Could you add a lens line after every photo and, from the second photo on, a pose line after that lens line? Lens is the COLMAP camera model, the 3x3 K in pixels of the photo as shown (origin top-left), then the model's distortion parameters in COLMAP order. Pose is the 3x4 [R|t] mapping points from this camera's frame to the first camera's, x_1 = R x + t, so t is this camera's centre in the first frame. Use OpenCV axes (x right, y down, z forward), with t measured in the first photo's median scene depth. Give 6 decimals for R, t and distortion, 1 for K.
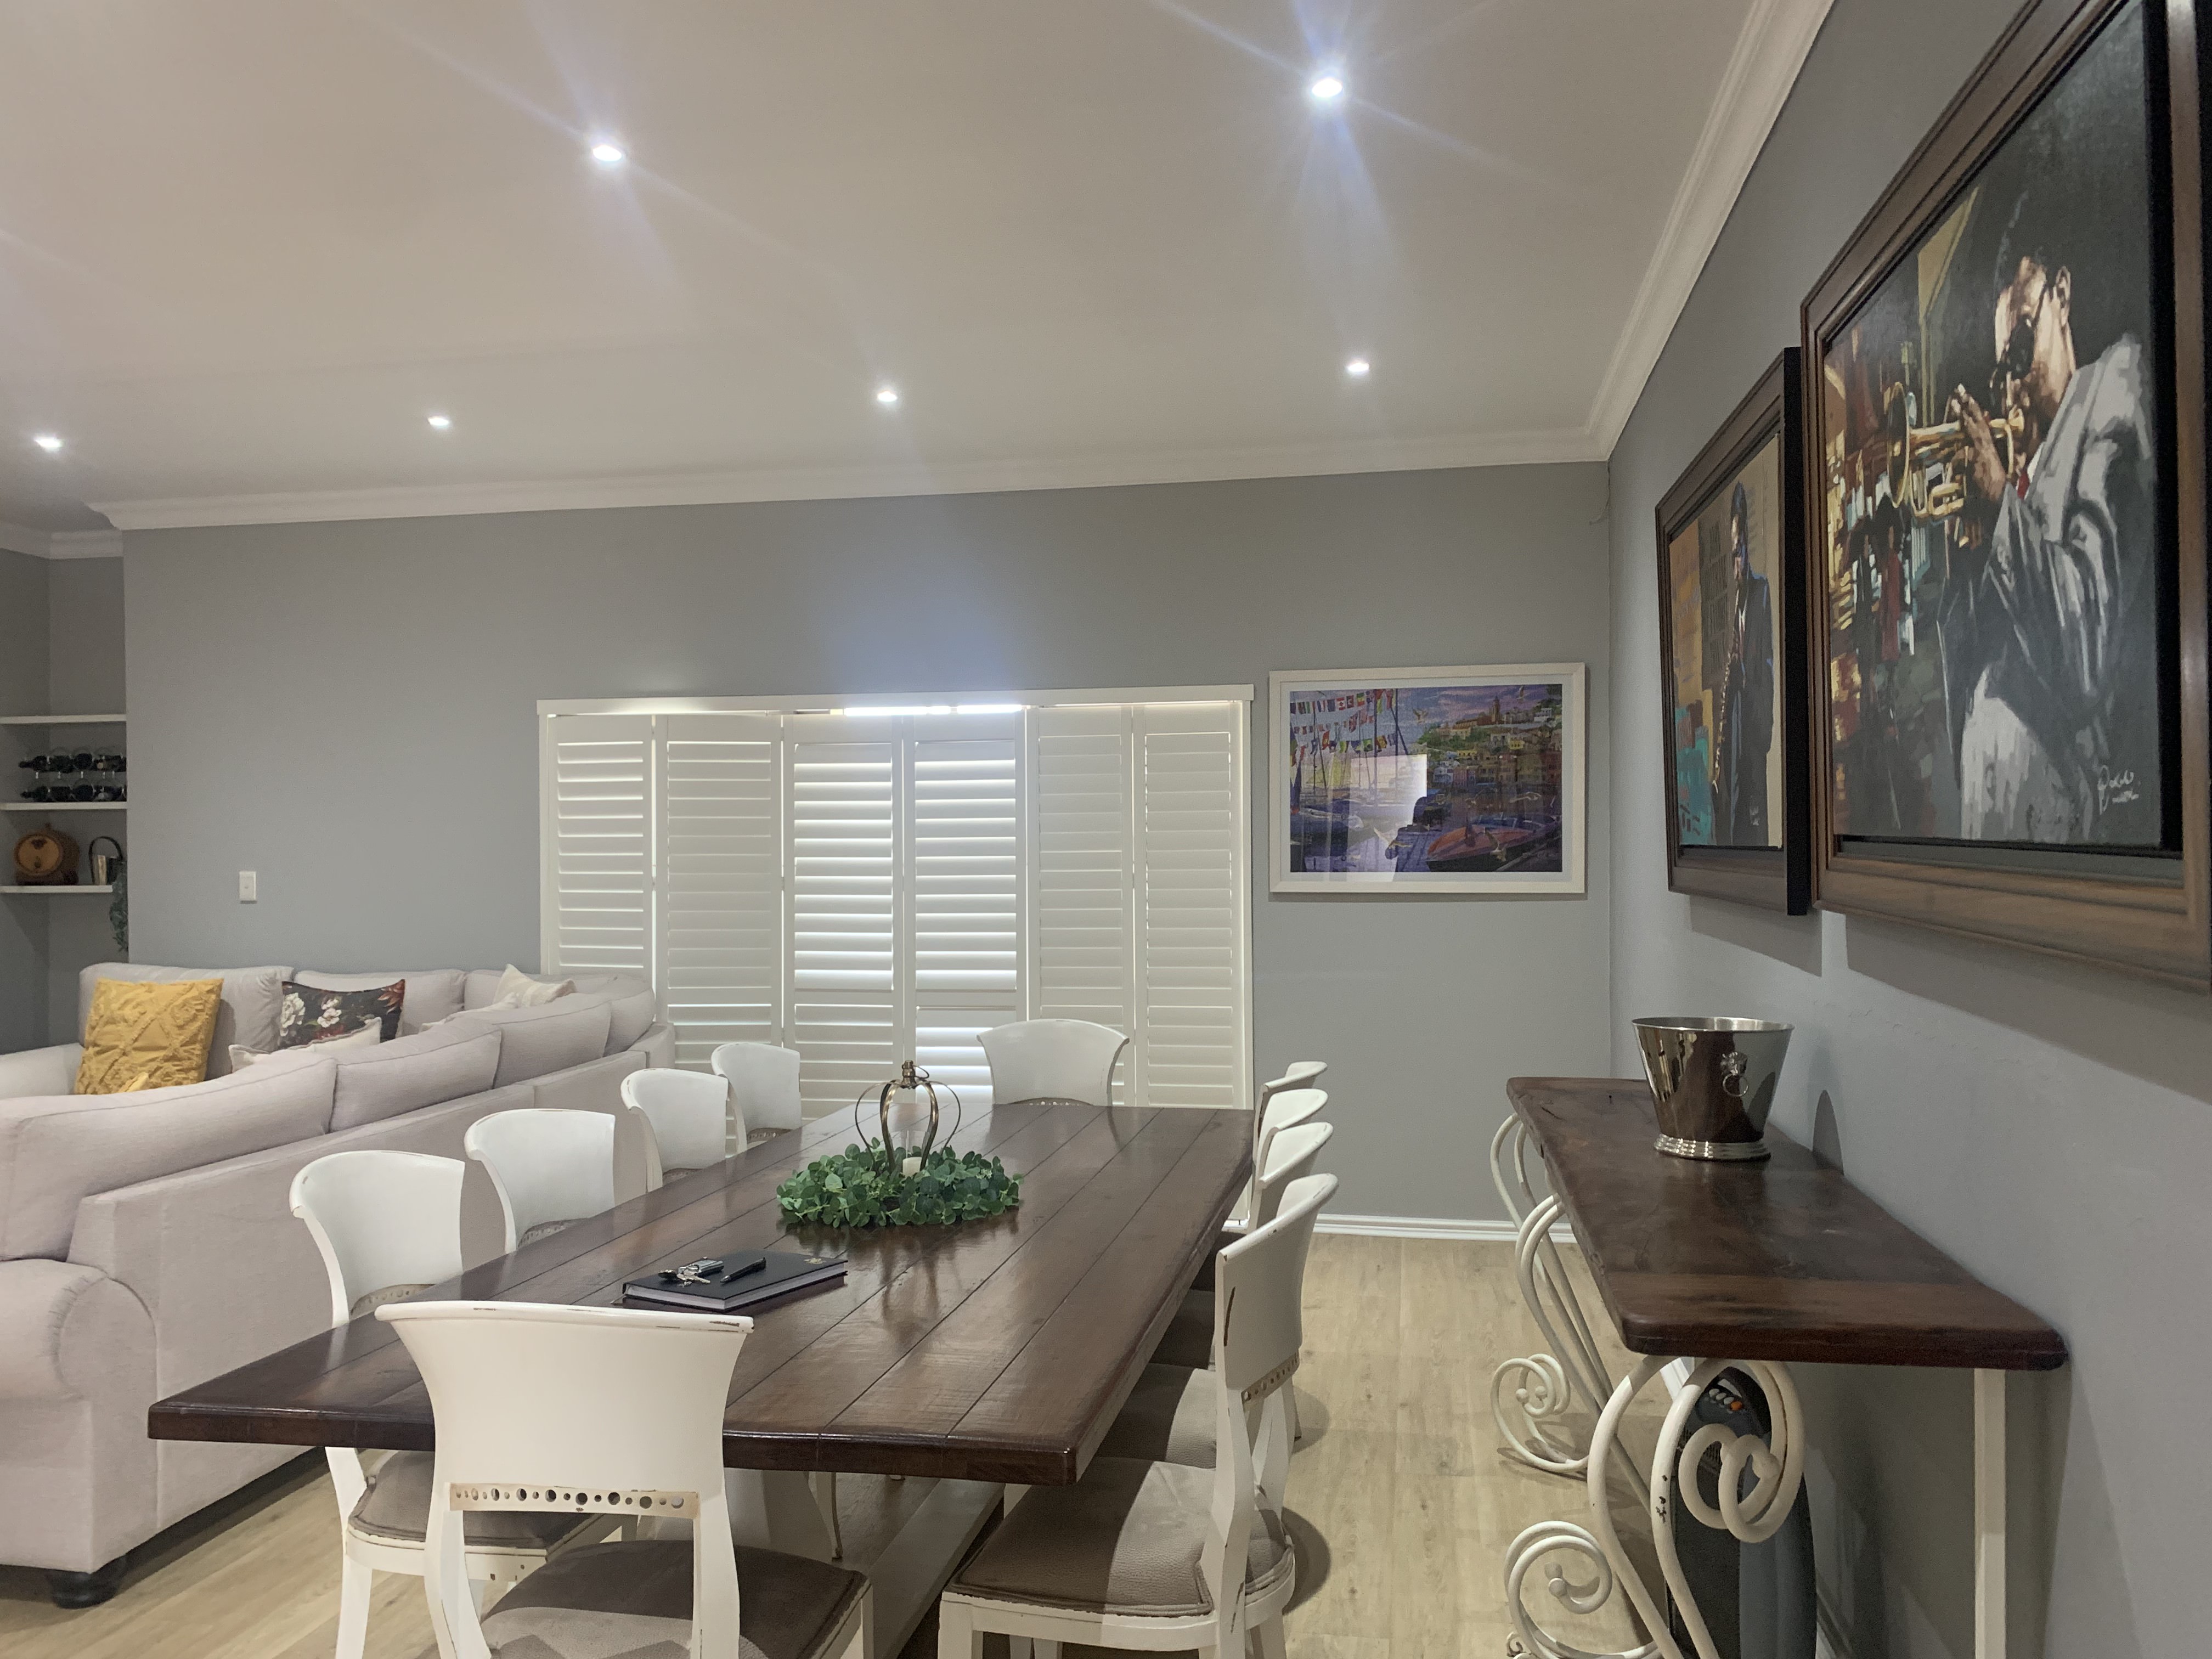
lens RADIAL K [[1676.2, 0, 1100.0], [0, 1676.2, 833.9], [0, 0, 1]] dist [0.035123, -0.034545]
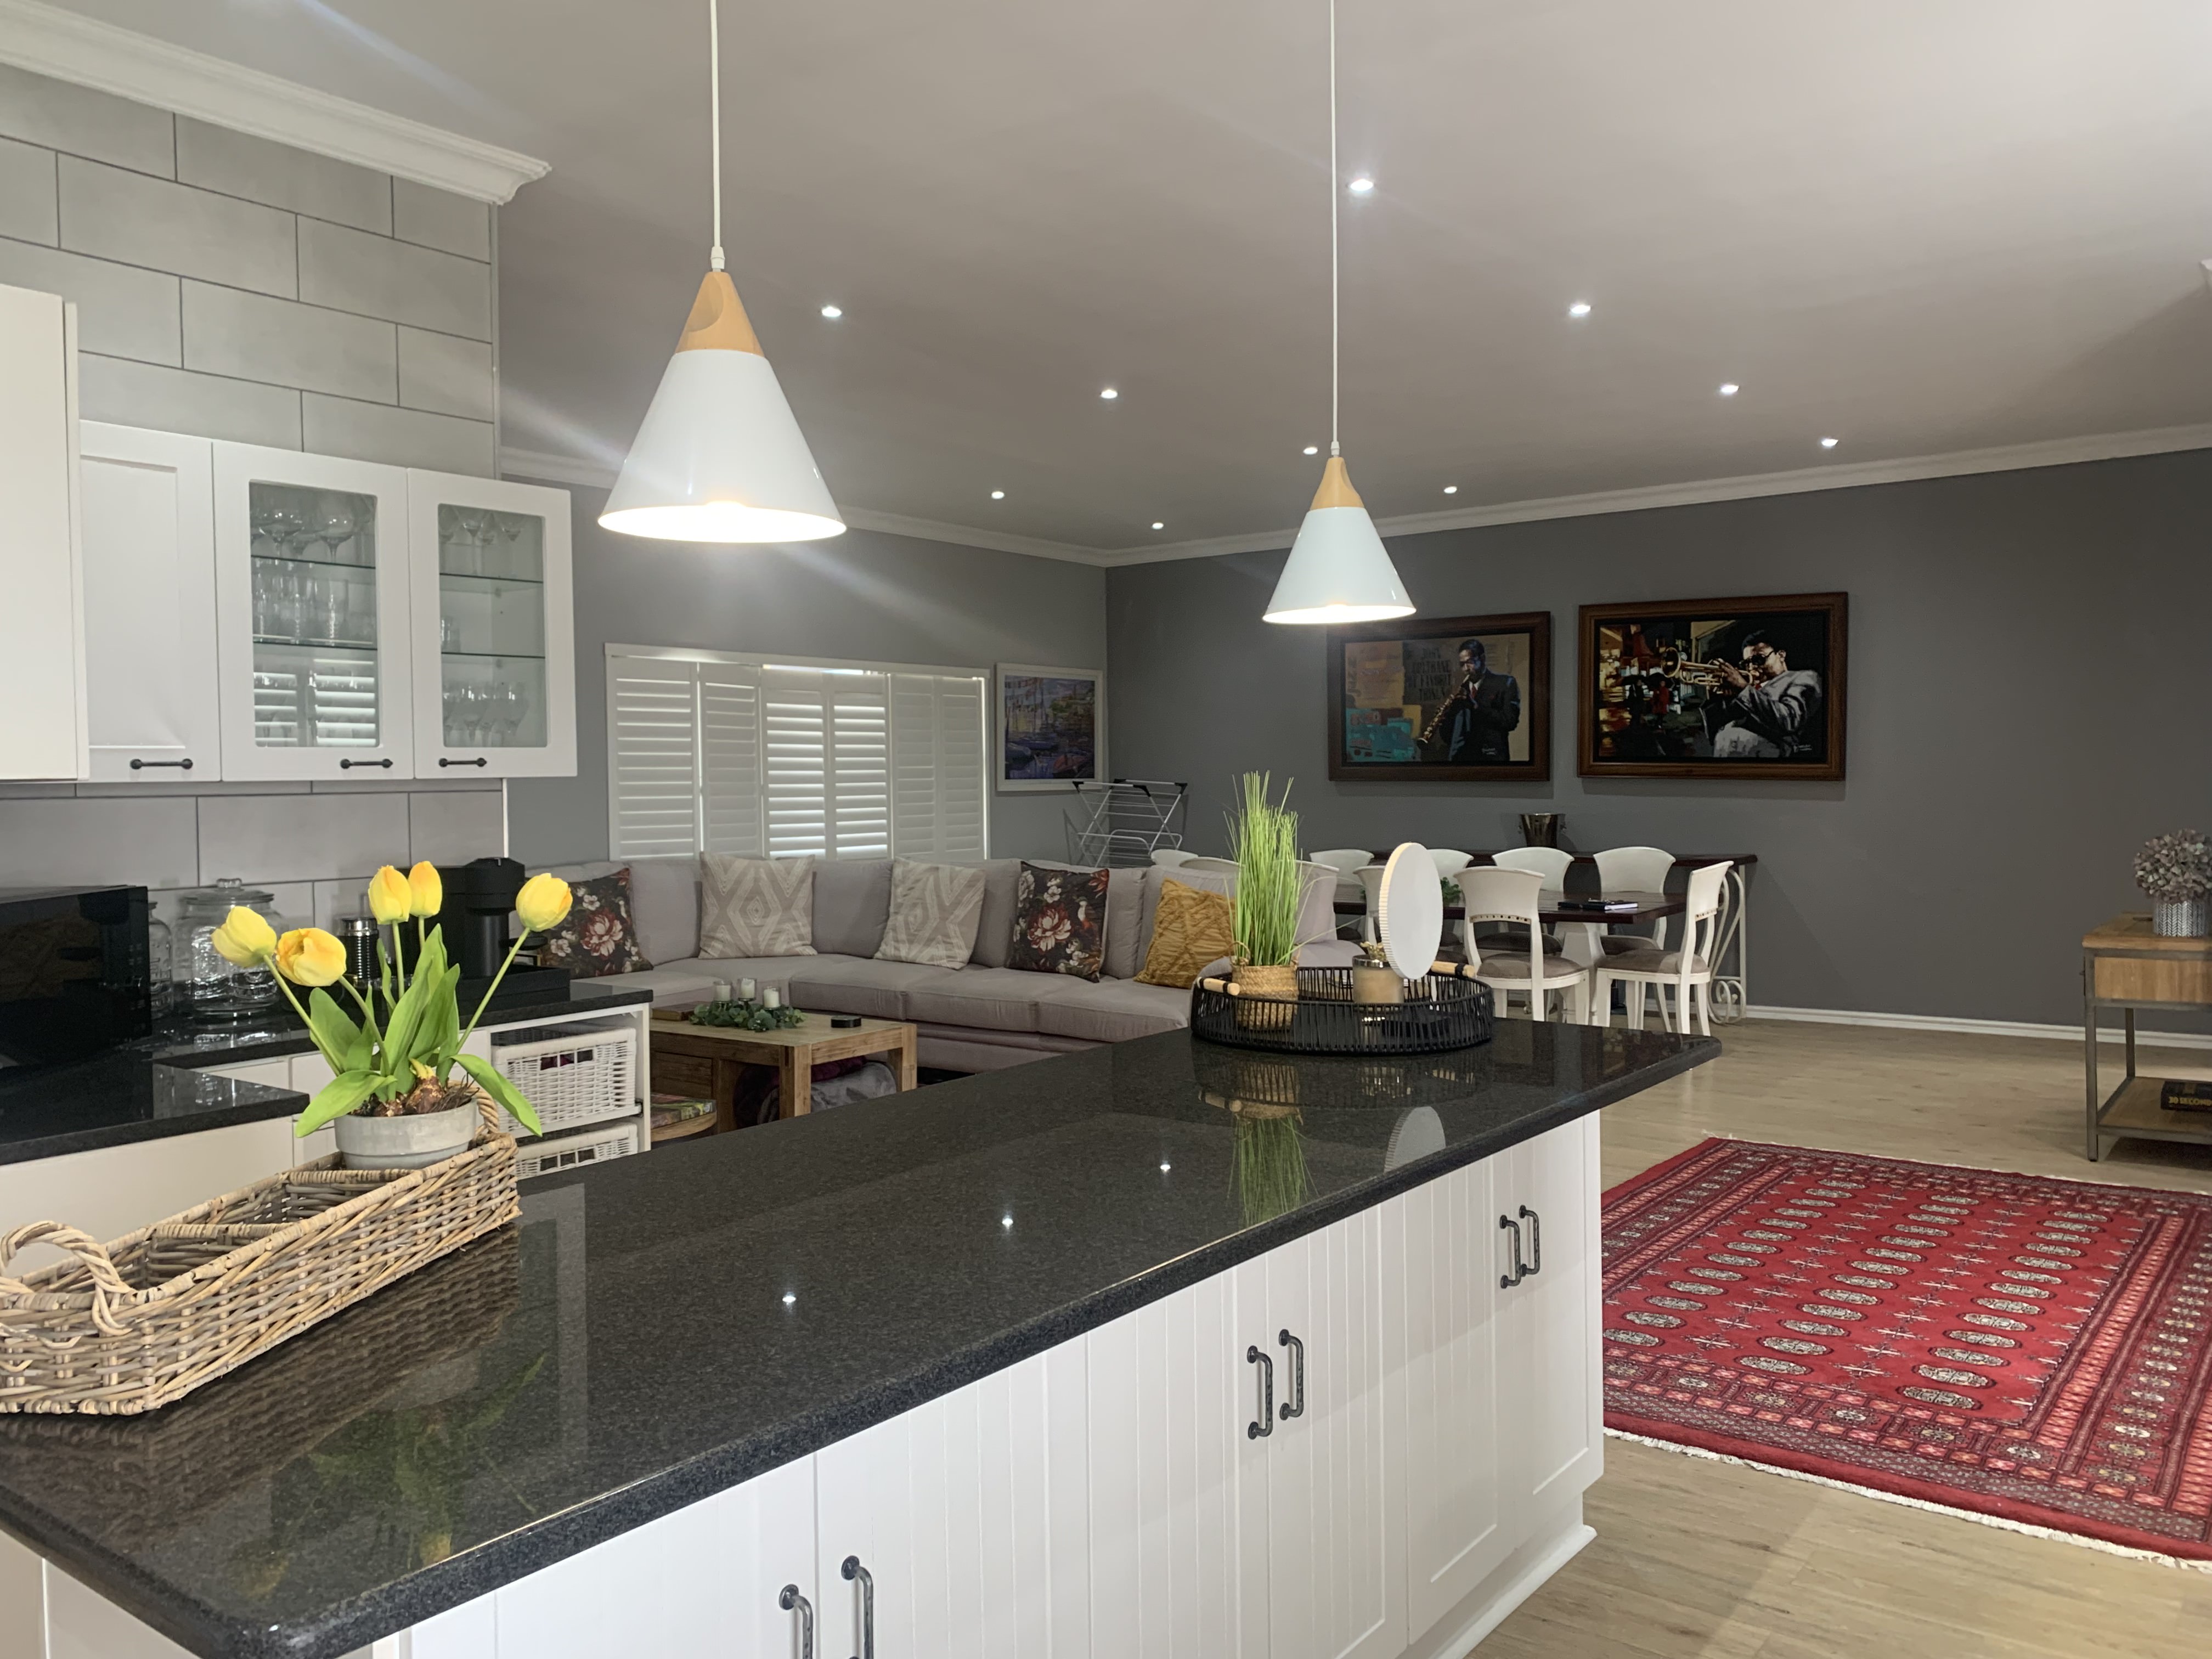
lens RADIAL K [[1676.2, 0, 1125.1], [0, 1676.2, 813.5], [0, 0, 1]] dist [0.035123, -0.034545]
pose [[0.437905, -0.018657, 0.898828, -1.370210], [0.000361, 0.999788, 0.020577, 0.021646], [-0.899021, -0.008686, 0.437819, 0.130797]]
